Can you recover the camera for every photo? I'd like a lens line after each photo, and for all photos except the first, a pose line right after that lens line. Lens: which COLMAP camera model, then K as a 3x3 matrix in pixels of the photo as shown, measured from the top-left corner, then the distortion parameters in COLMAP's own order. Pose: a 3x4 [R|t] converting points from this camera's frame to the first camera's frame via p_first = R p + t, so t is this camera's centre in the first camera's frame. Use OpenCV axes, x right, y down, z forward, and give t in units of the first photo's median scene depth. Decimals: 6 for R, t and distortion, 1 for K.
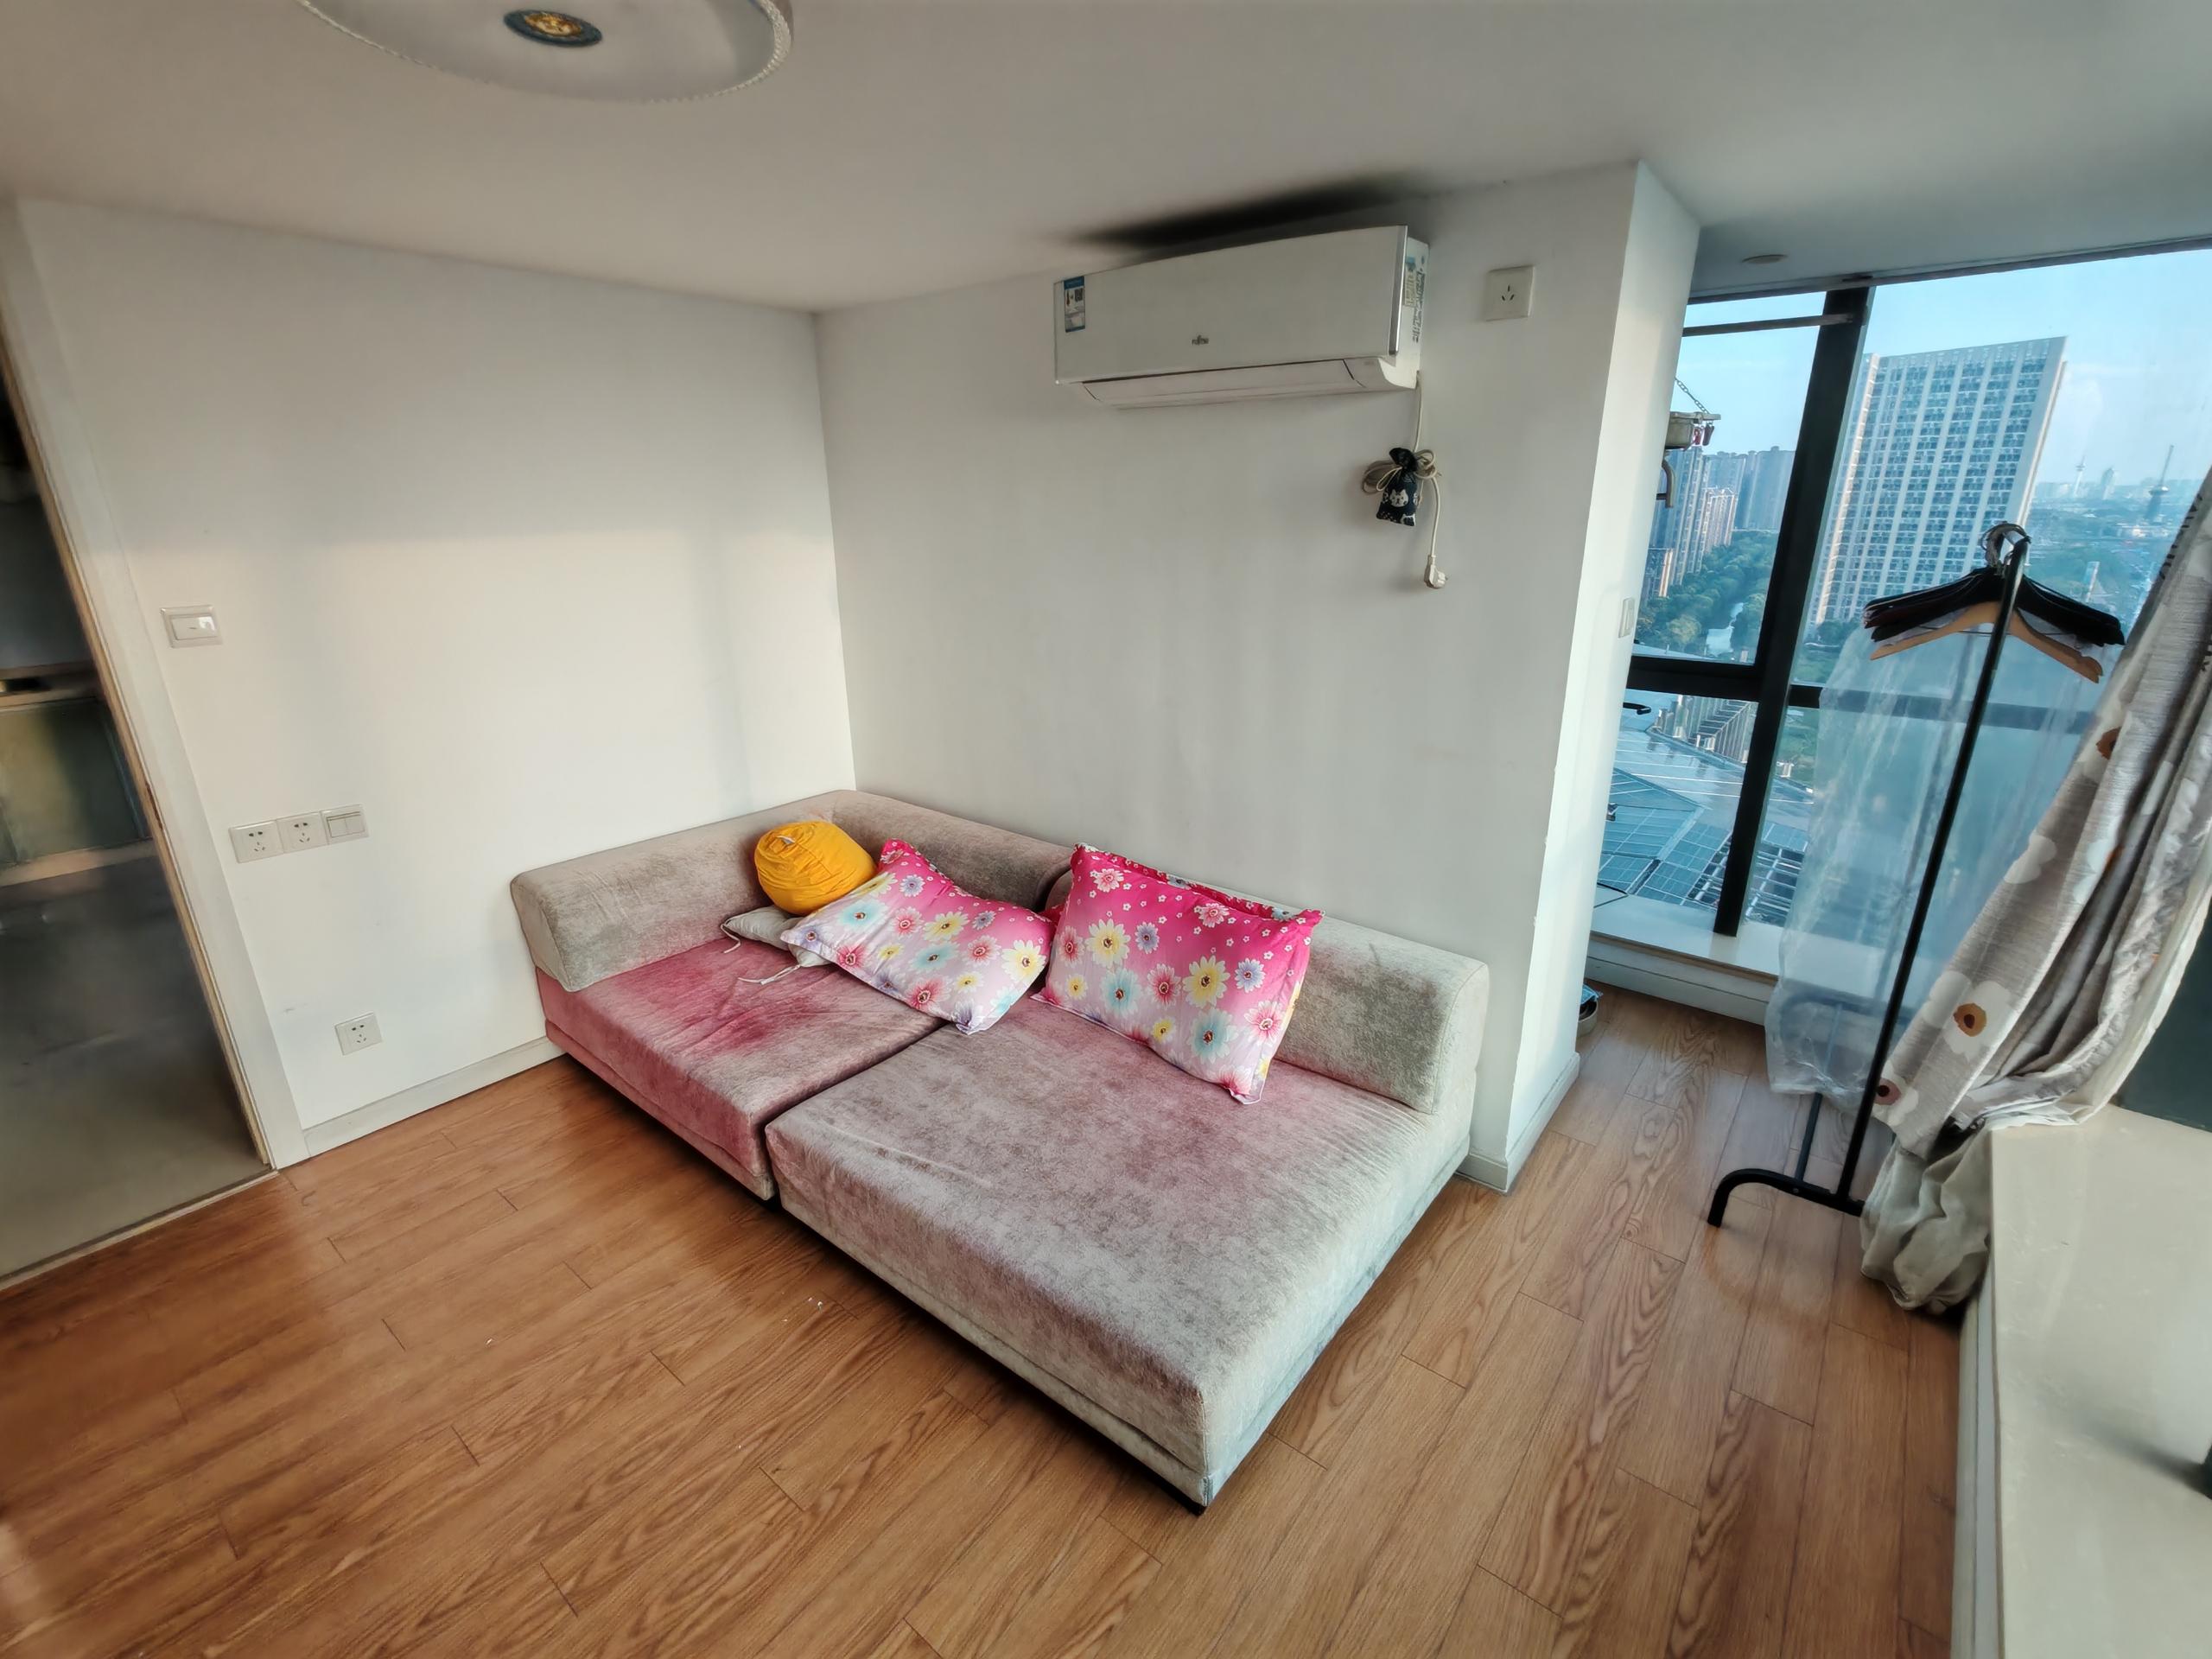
lens RADIAL K [[996.0, 0, 1103.5], [0, 996.0, 820.2], [0, 0, 1]] dist [-0.003765, 0.003261]
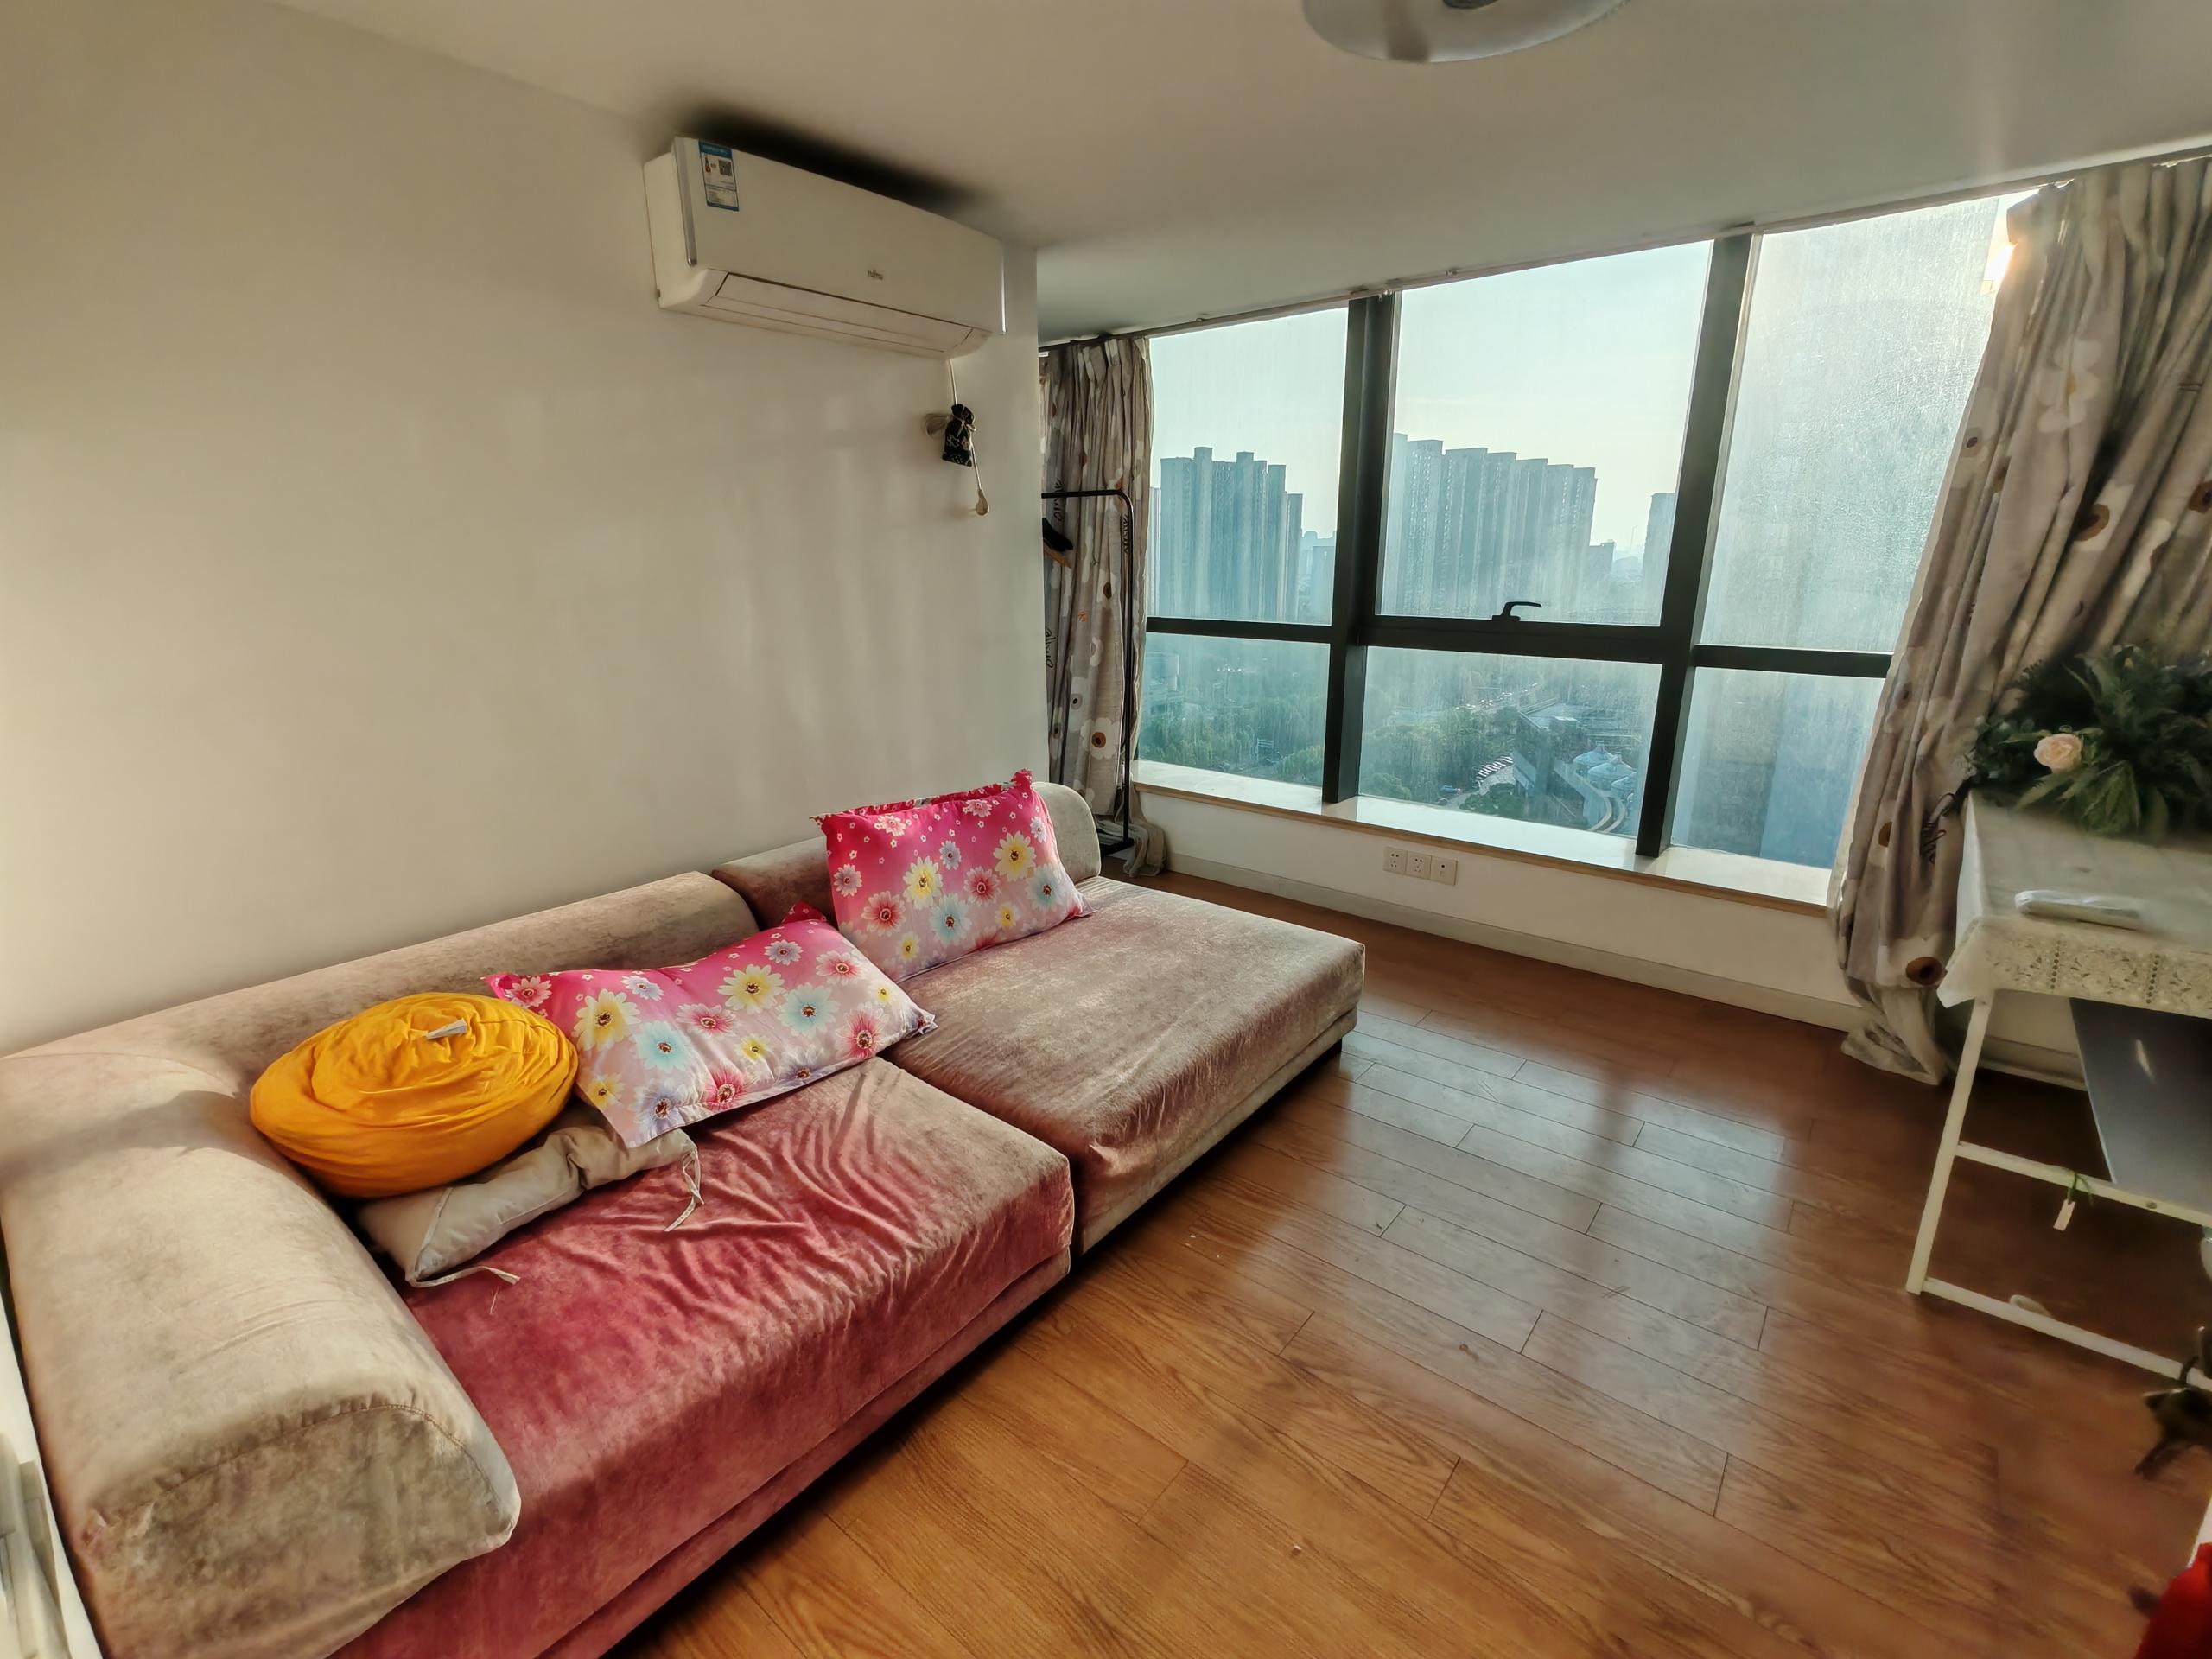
lens RADIAL K [[996.0, 0, 1103.5], [0, 996.0, 820.2], [0, 0, 1]] dist [-0.003765, 0.003261]
pose [[0.004769, -0.258015, 0.966129, -0.968334], [0.316431, 0.916884, 0.243301, -0.118624], [-0.948604, 0.304553, 0.086017, 0.773283]]
